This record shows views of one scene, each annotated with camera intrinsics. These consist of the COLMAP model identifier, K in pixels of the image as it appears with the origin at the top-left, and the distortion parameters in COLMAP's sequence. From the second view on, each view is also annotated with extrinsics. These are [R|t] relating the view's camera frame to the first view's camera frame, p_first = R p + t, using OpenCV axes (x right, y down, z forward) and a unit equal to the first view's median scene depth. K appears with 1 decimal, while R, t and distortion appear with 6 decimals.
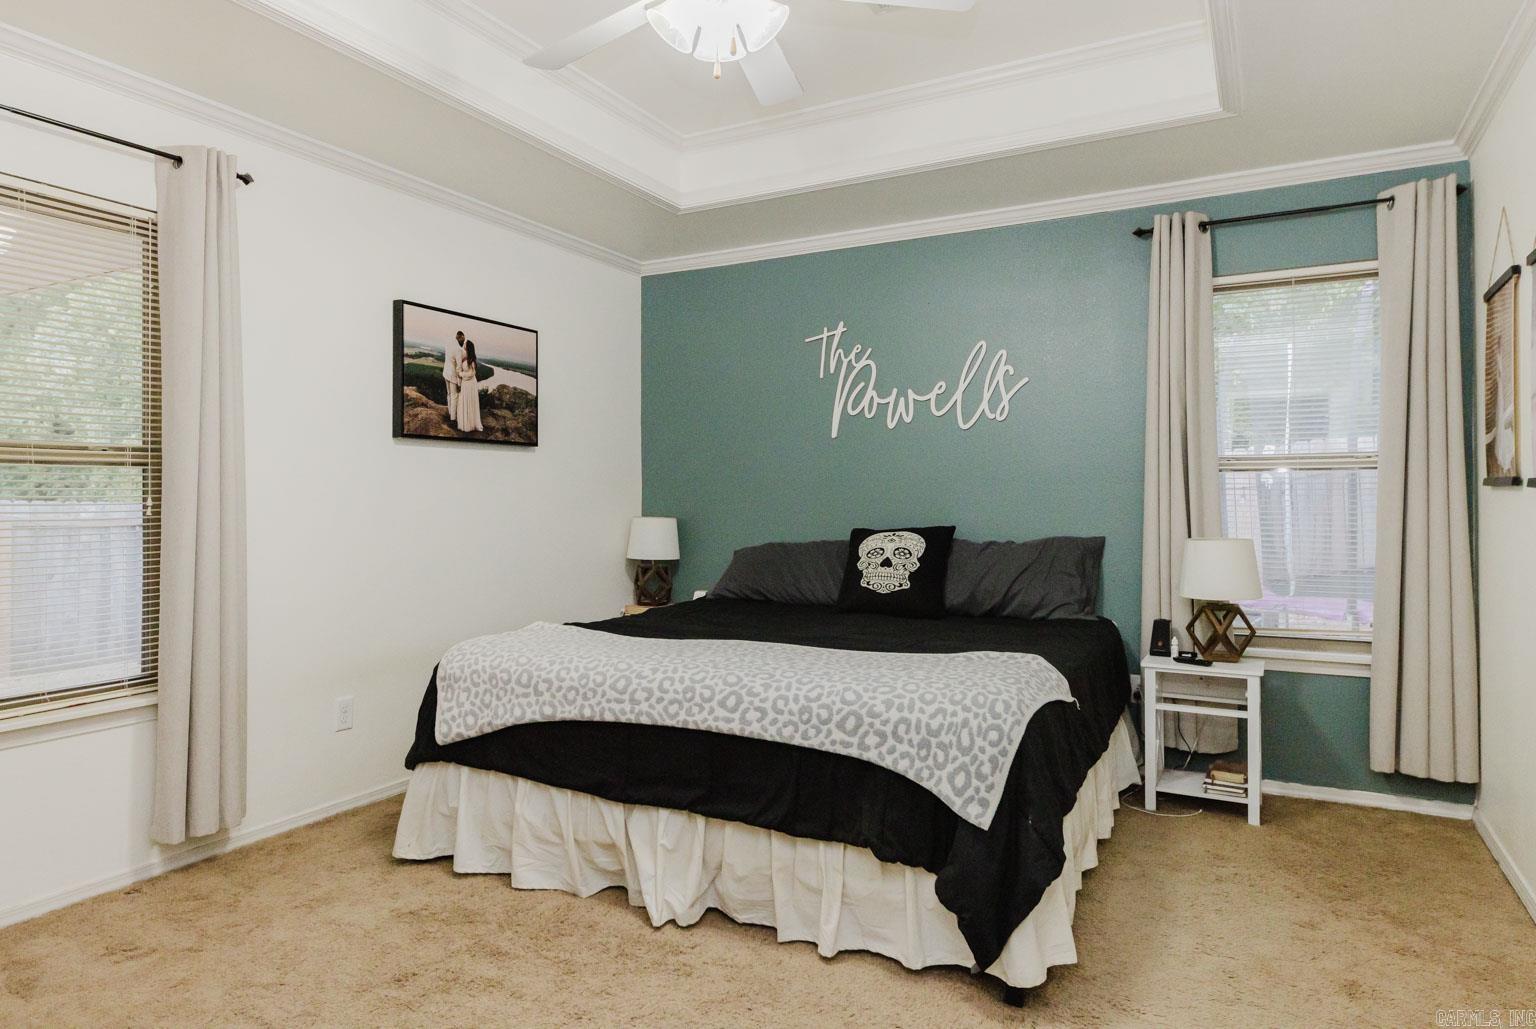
lens RADIAL K [[968.9, 0, 765.0], [0, 968.9, 508.2], [0, 0, 1]] dist [0.009137, -0.001183]
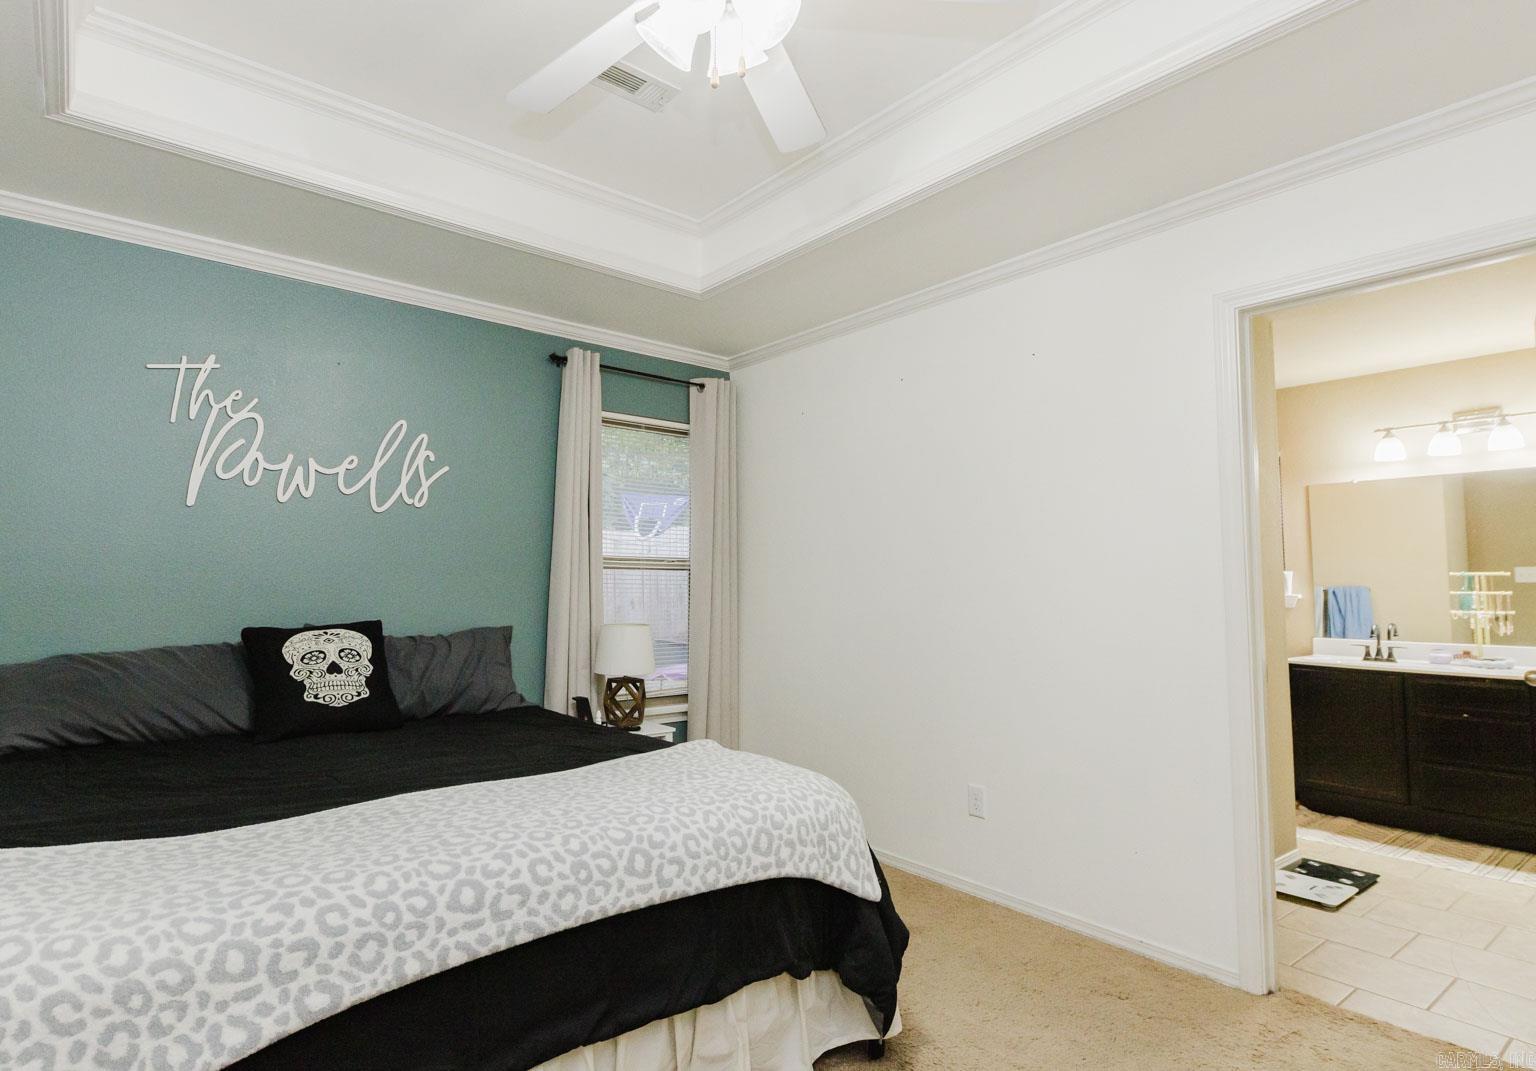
lens RADIAL K [[806.6, 0, 765.1], [0, 806.6, 533.0], [0, 0, 1]] dist [0.012631, -0.005824]
pose [[0.387587, 0.068651, 0.919273, -0.542386], [-0.003609, 0.997328, -0.072958, -0.013203], [-0.921826, 0.024960, 0.386799, 0.589758]]
